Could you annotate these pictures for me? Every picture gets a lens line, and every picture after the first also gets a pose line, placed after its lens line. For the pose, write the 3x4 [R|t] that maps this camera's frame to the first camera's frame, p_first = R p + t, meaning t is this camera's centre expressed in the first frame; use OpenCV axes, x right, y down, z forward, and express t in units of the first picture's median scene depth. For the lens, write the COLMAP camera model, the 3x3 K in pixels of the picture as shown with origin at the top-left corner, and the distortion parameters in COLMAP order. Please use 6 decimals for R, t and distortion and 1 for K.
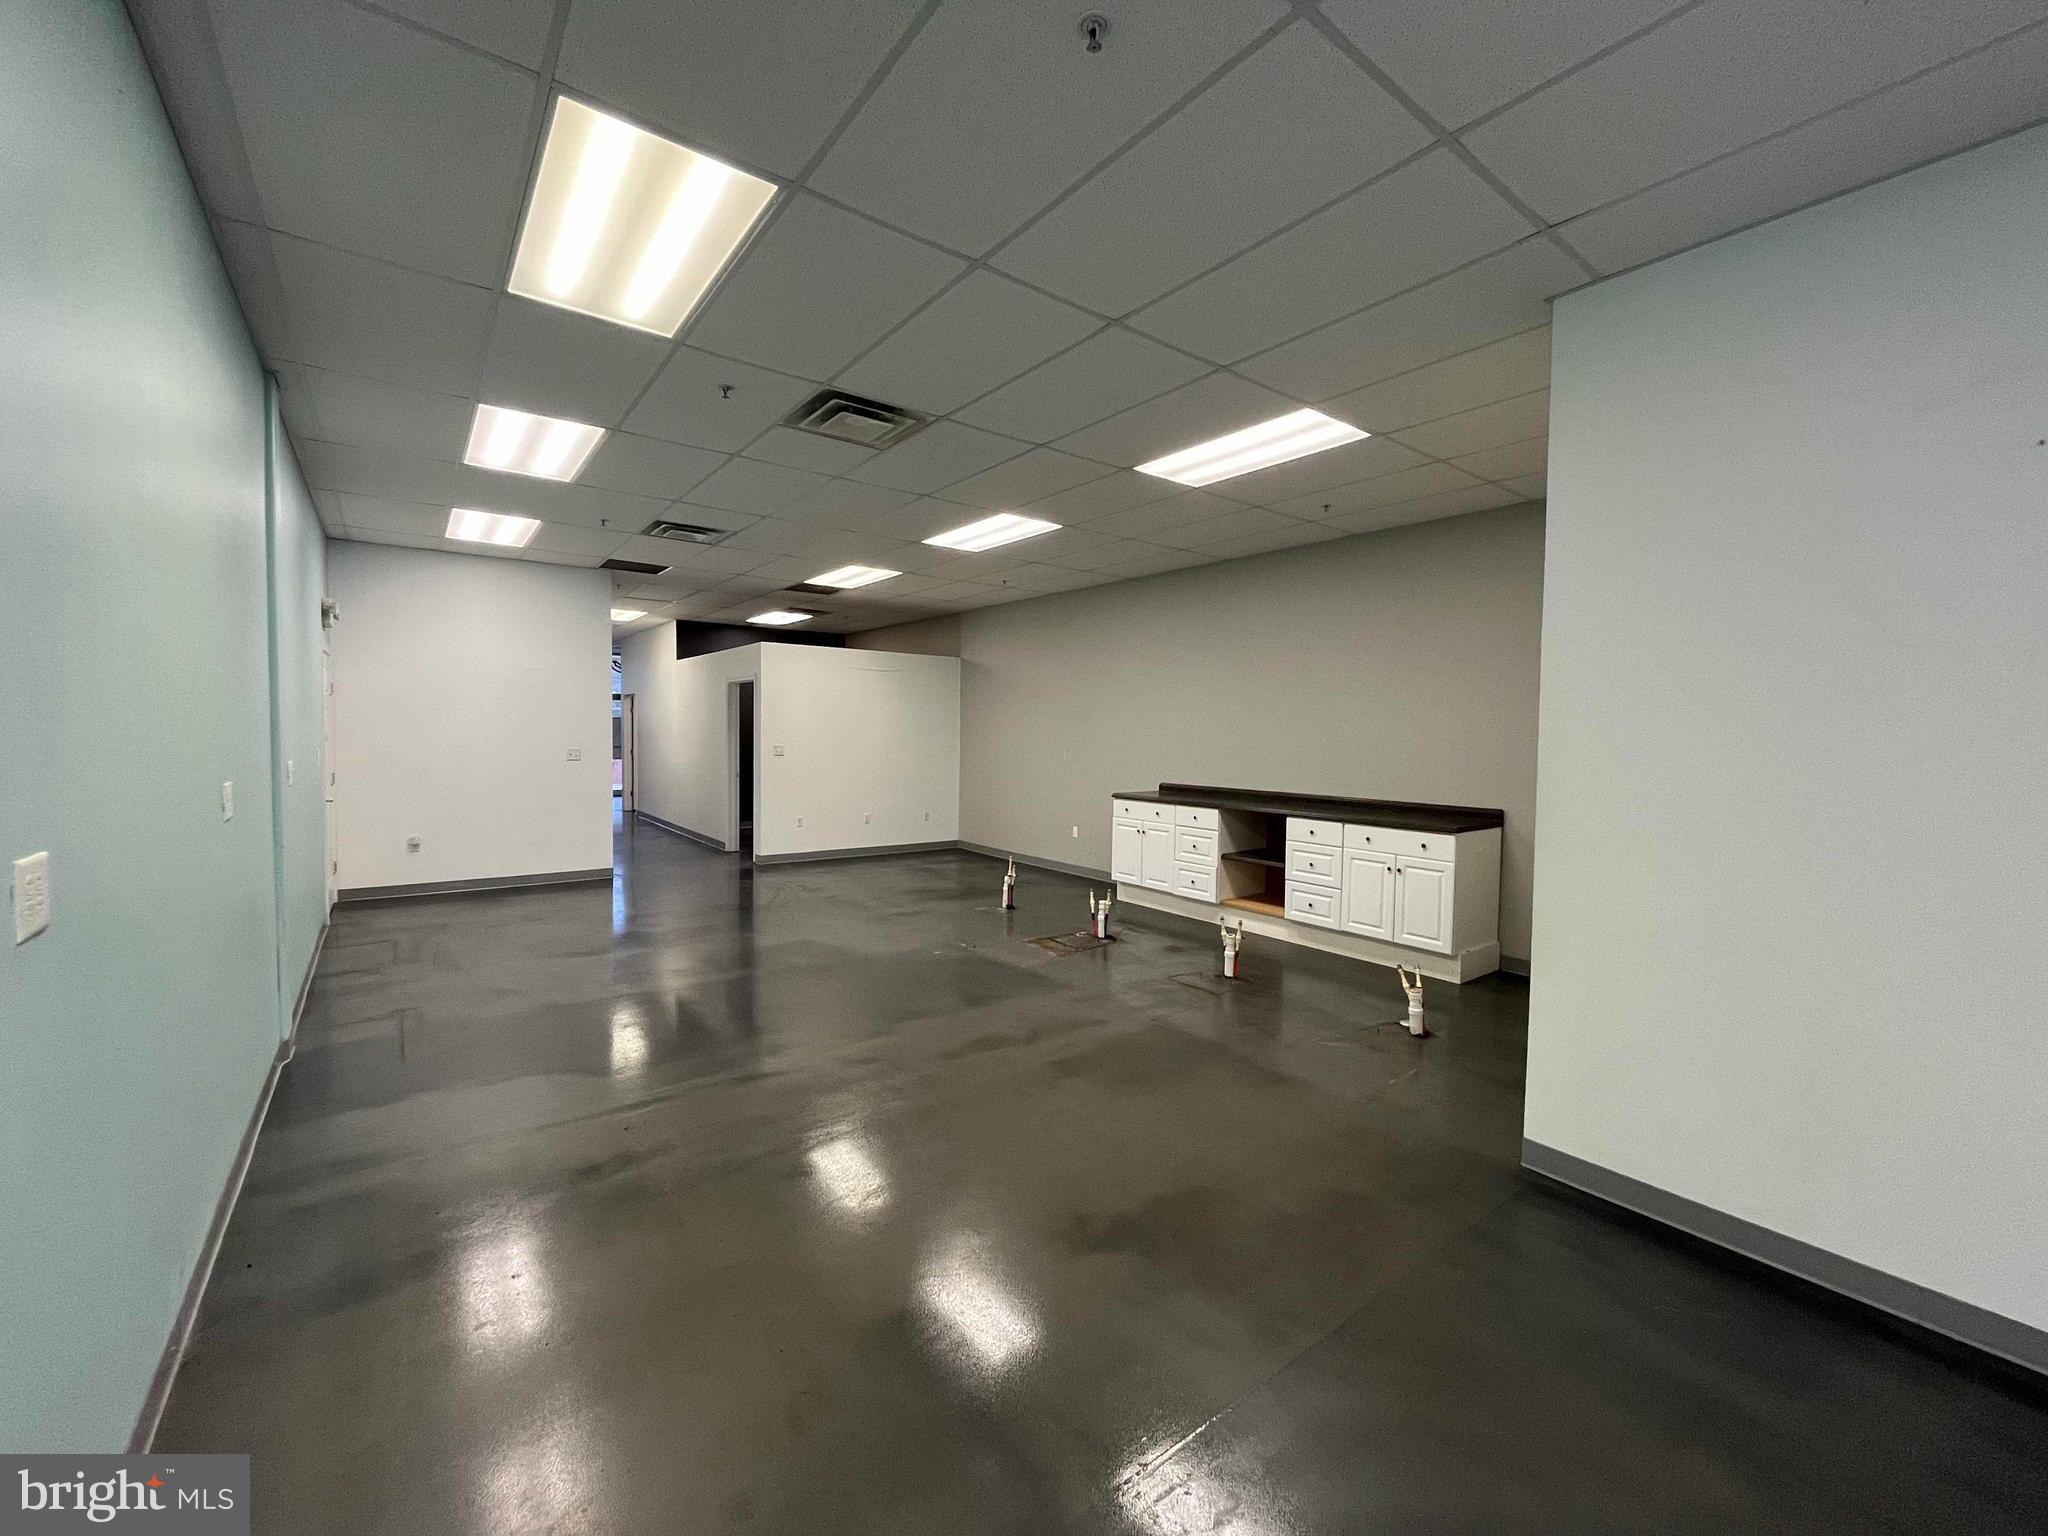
lens RADIAL K [[828.4, 0, 1015.4], [0, 828.4, 778.9], [0, 0, 1]] dist [-0.003536, -0.000251]
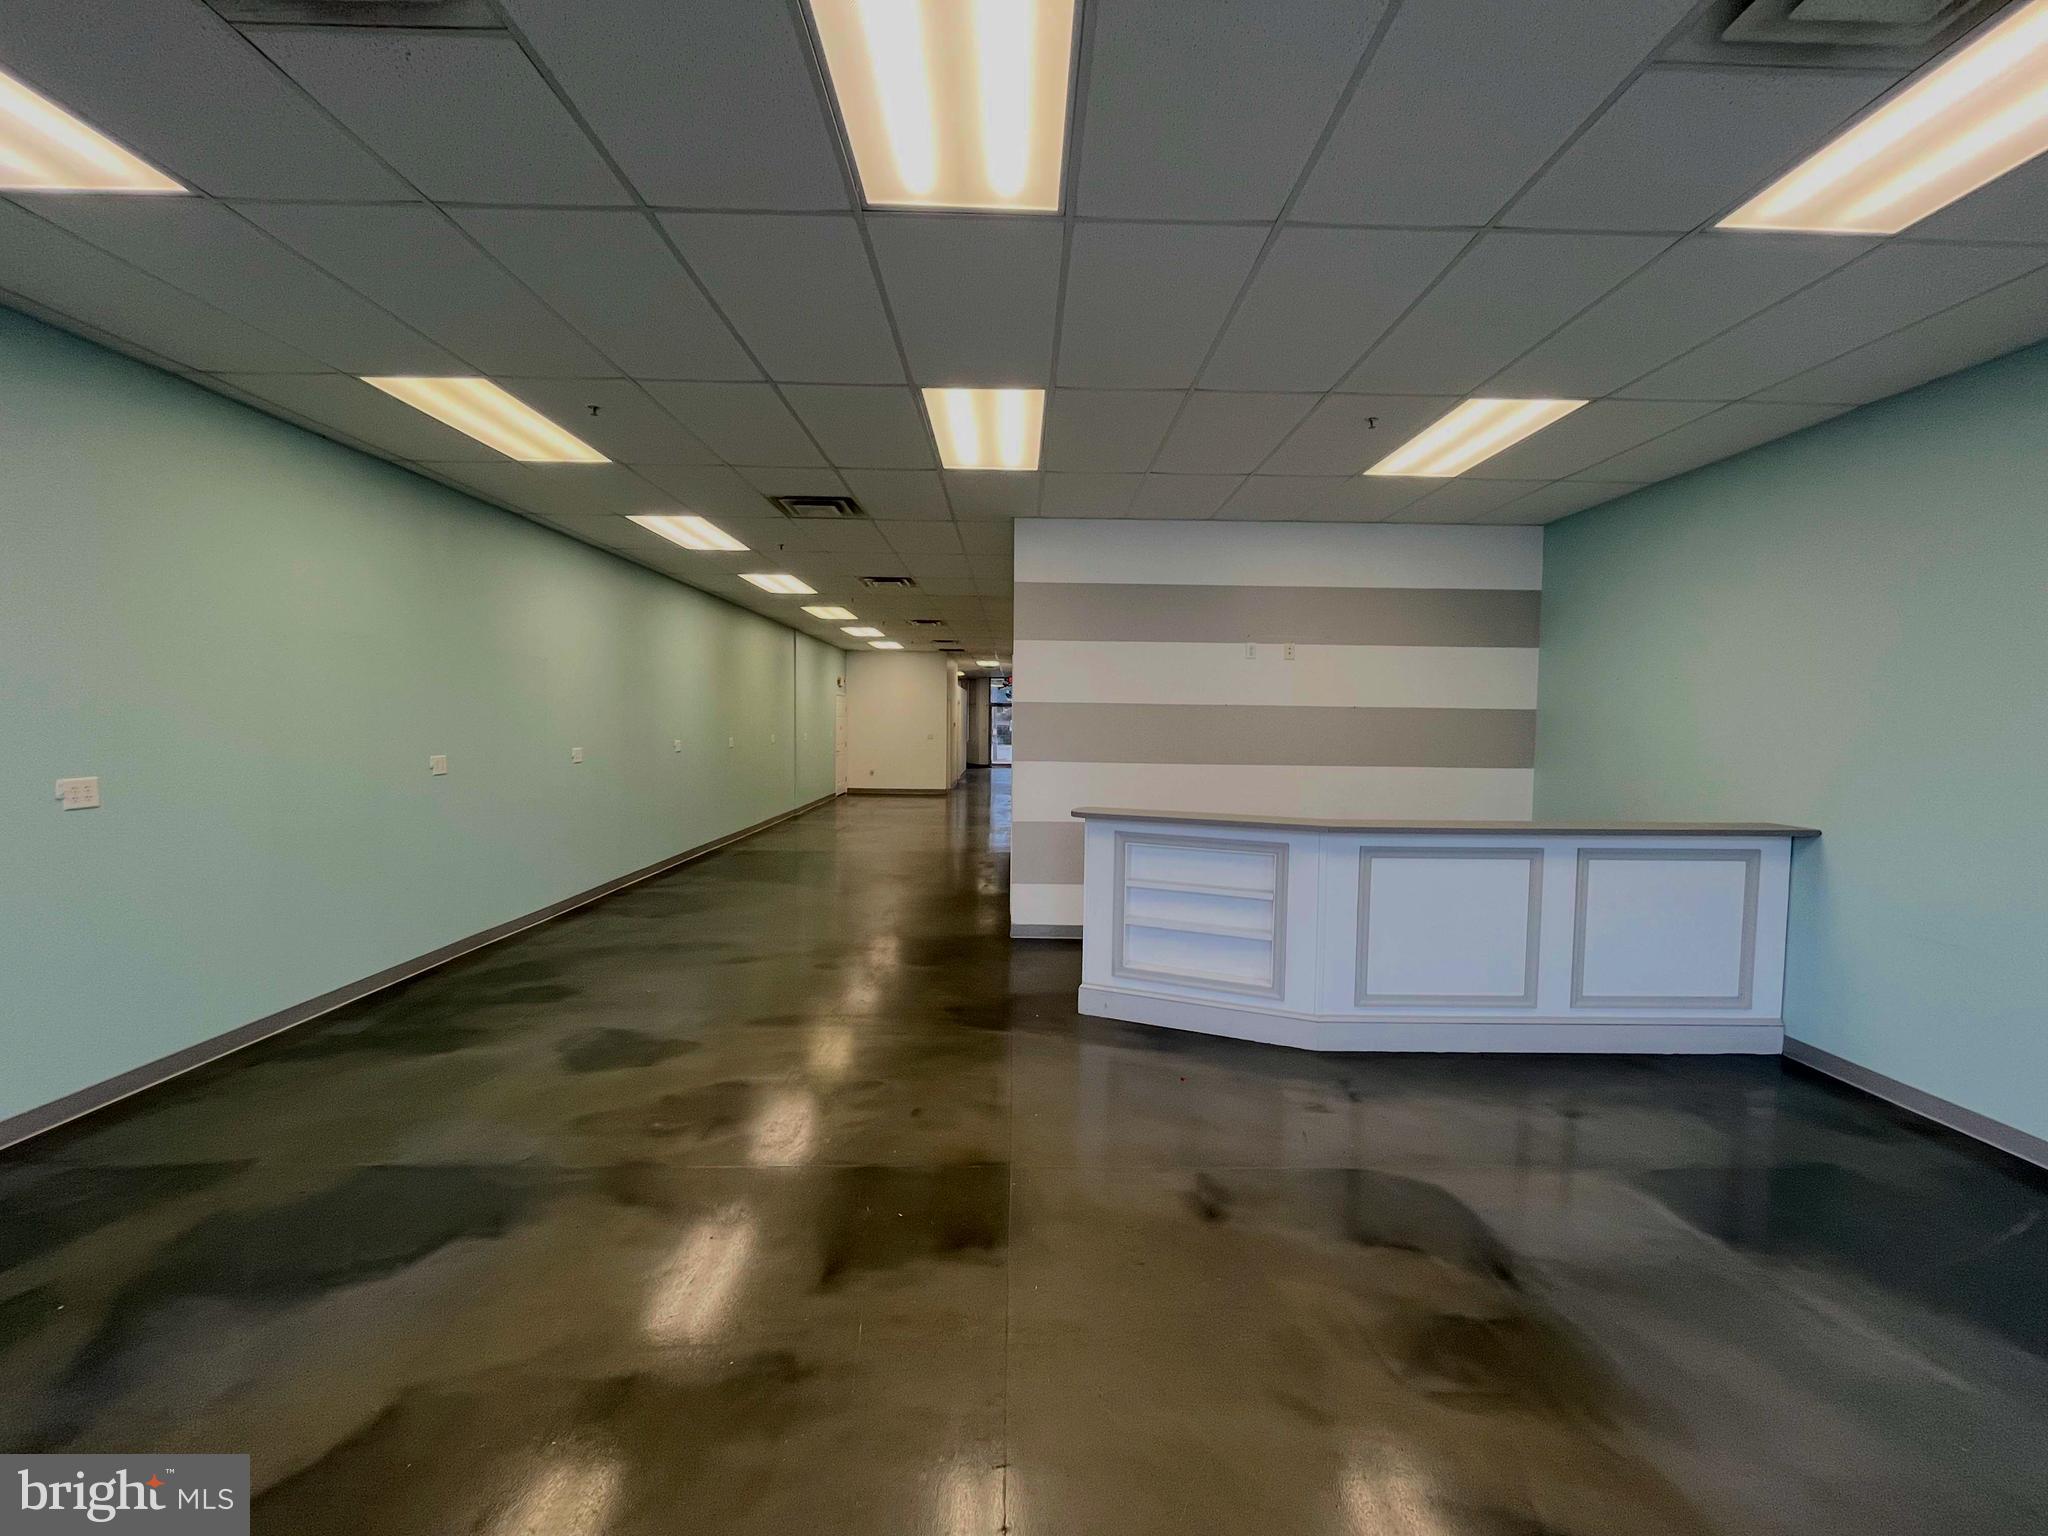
lens RADIAL K [[828.0, 0, 1026.0], [0, 828.0, 768.0], [0, 0, 1]] dist [-0.000414, 0.000257]
pose [[0.804106, 0.025917, -0.593921, 0.620626], [-0.025158, 0.999638, 0.009560, 0.016861], [0.593954, 0.007254, 0.804467, -0.396667]]
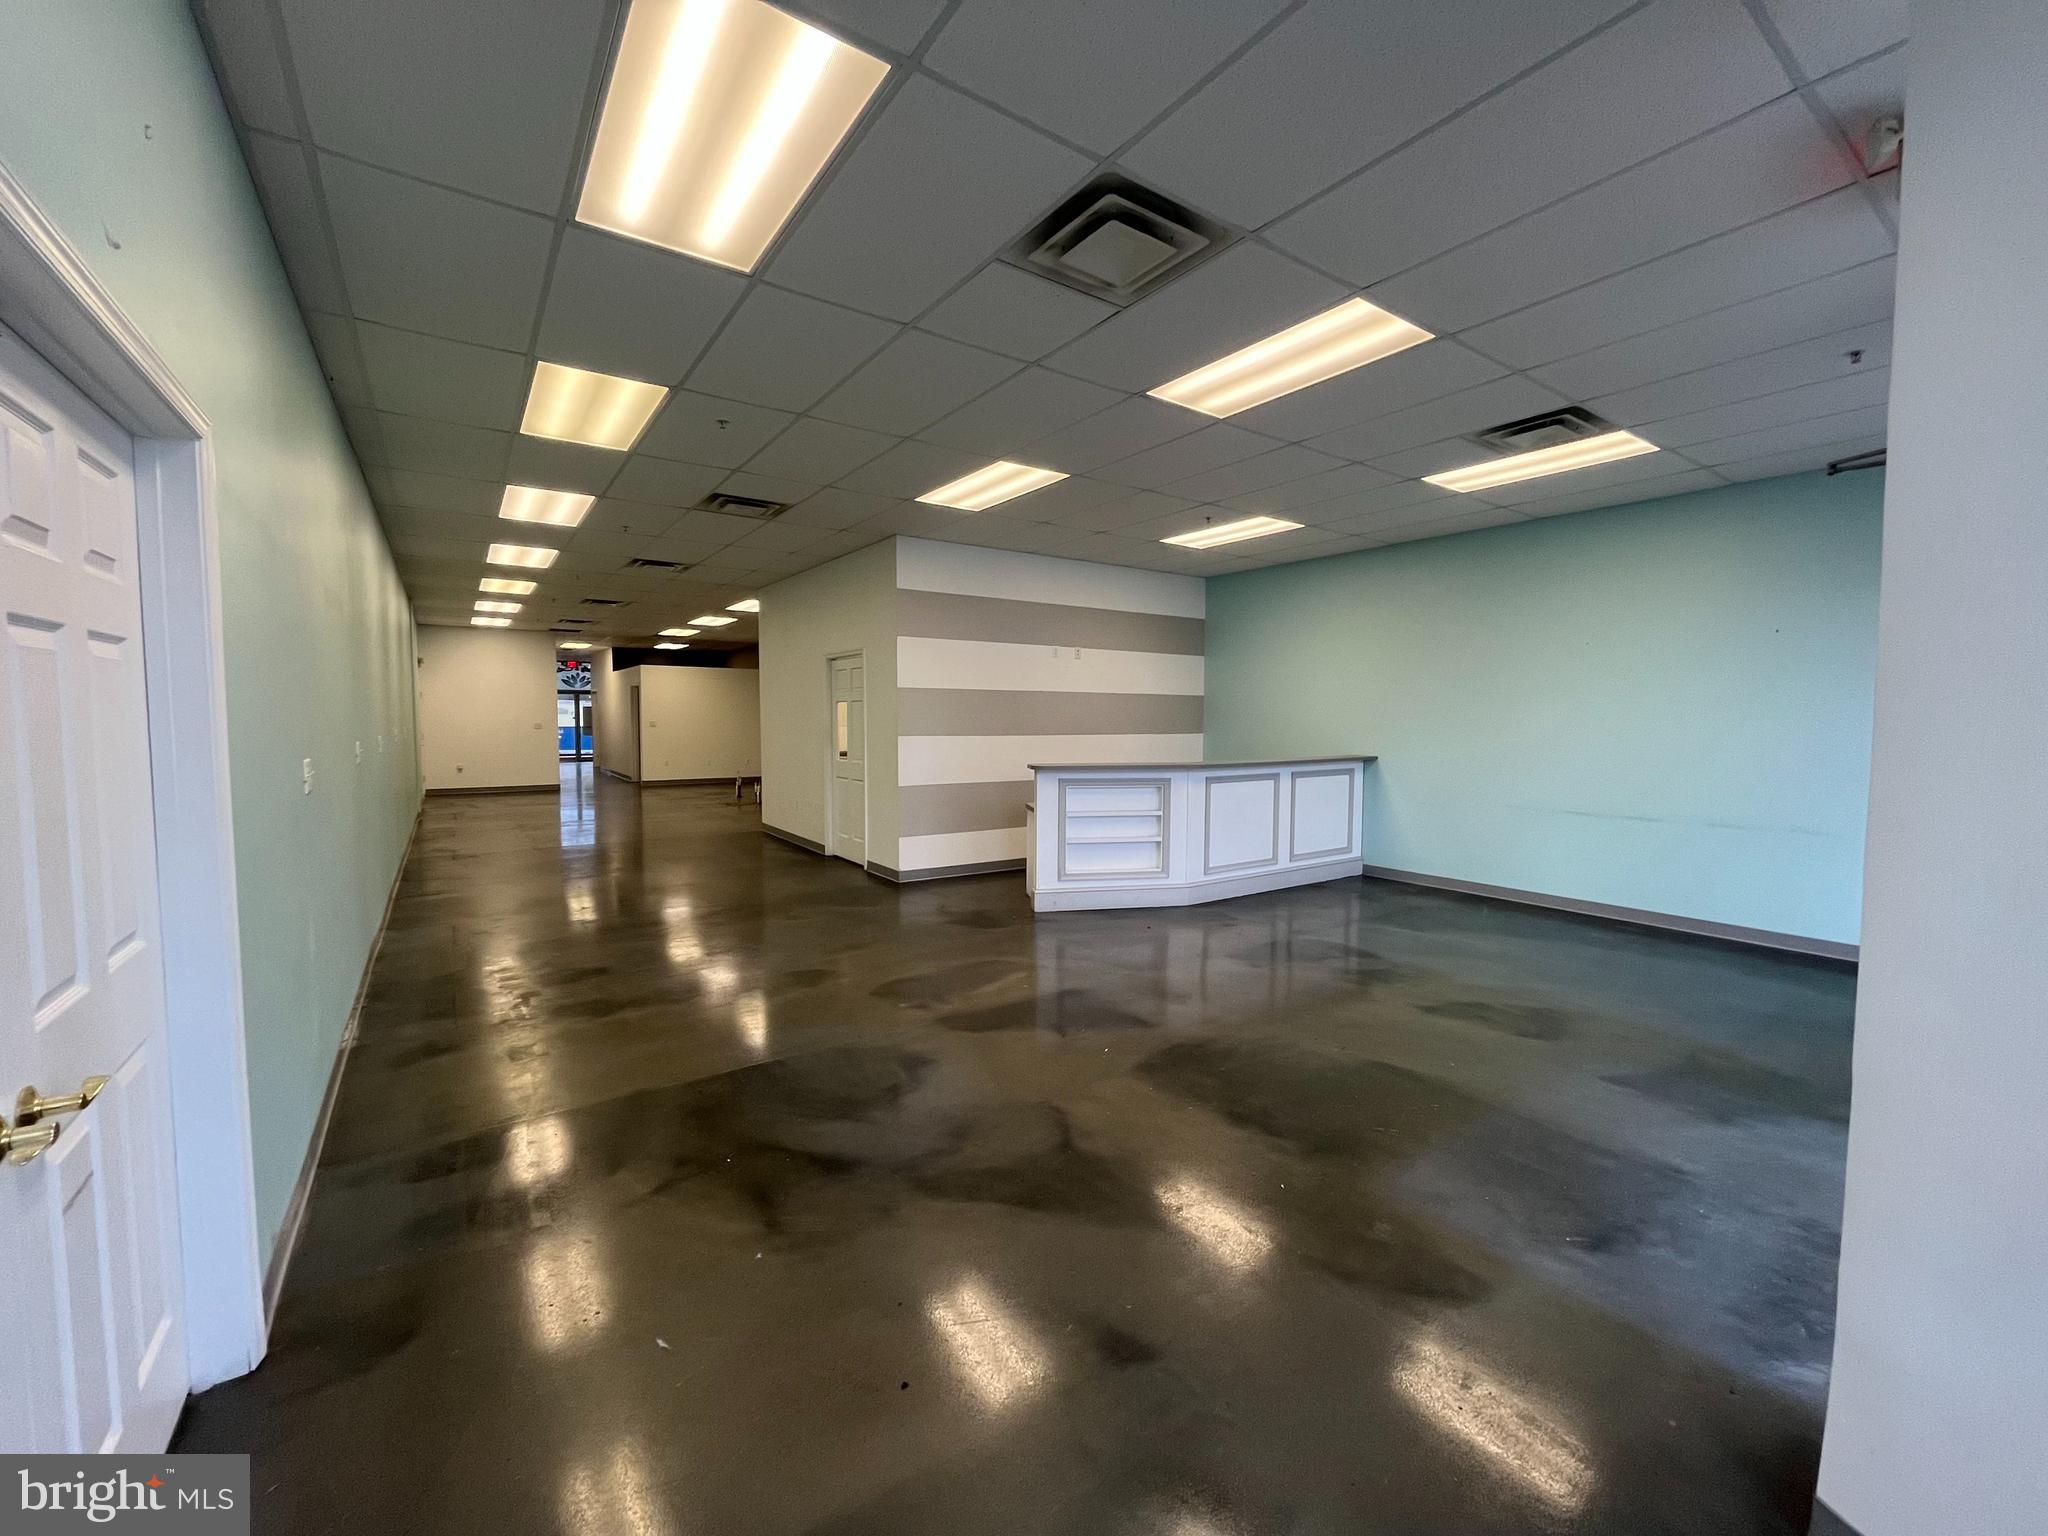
lens RADIAL K [[828.0, 0, 1022.7], [0, 828.0, 757.5], [0, 0, 1]] dist [-0.000414, 0.000257]
pose [[0.999028, -0.009390, -0.043069, 0.446713], [0.009647, 0.999937, 0.005758, 0.030171], [0.043012, -0.006168, 0.999056, -0.586796]]
